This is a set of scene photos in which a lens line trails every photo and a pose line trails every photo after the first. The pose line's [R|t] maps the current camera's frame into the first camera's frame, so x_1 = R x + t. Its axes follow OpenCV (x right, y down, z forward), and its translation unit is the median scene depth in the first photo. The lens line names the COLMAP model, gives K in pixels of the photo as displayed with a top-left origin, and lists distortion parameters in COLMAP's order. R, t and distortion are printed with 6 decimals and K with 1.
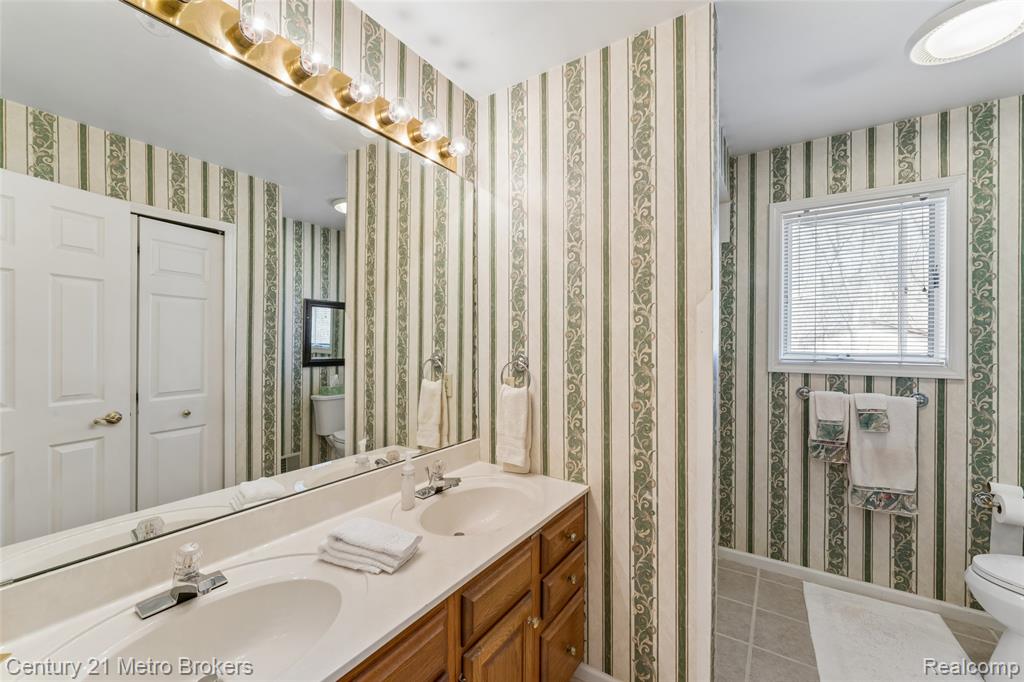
lens RADIAL K [[409.4, 0, 509.6], [0, 409.4, 343.1], [0, 0, 1]] dist [-0.006103, 0.001098]
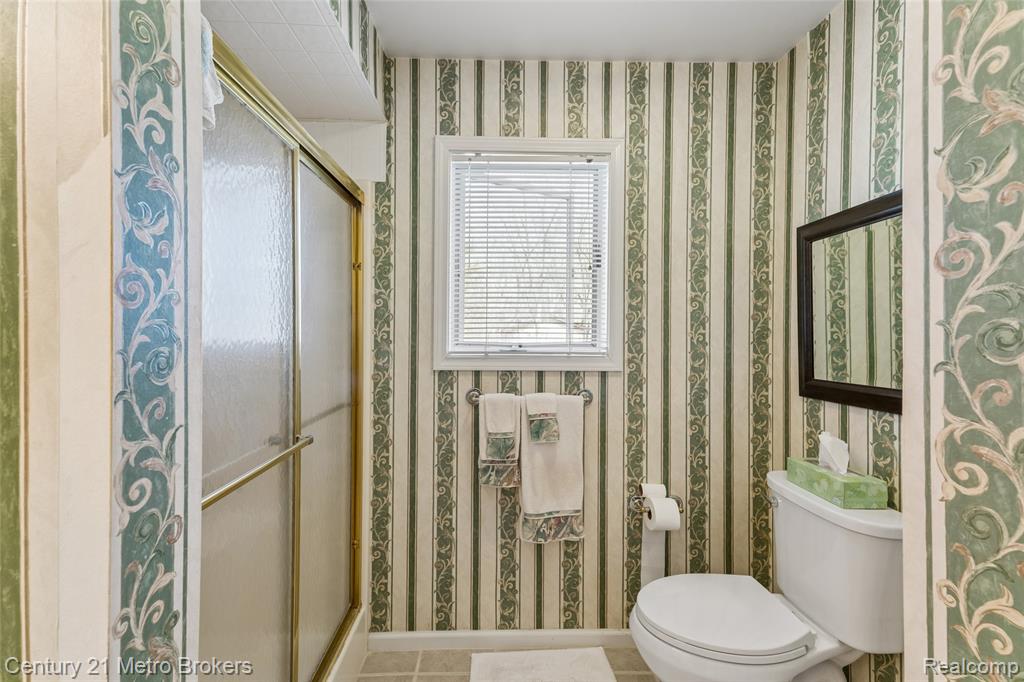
lens RADIAL K [[409.4, 0, 512.9], [0, 409.4, 338.9], [0, 0, 1]] dist [-0.006103, 0.001098]
pose [[0.807812, -0.002451, 0.589435, 0.366901], [-0.001003, 0.999984, 0.005532, 0.012739], [-0.589439, -0.005060, 0.807797, 0.385579]]
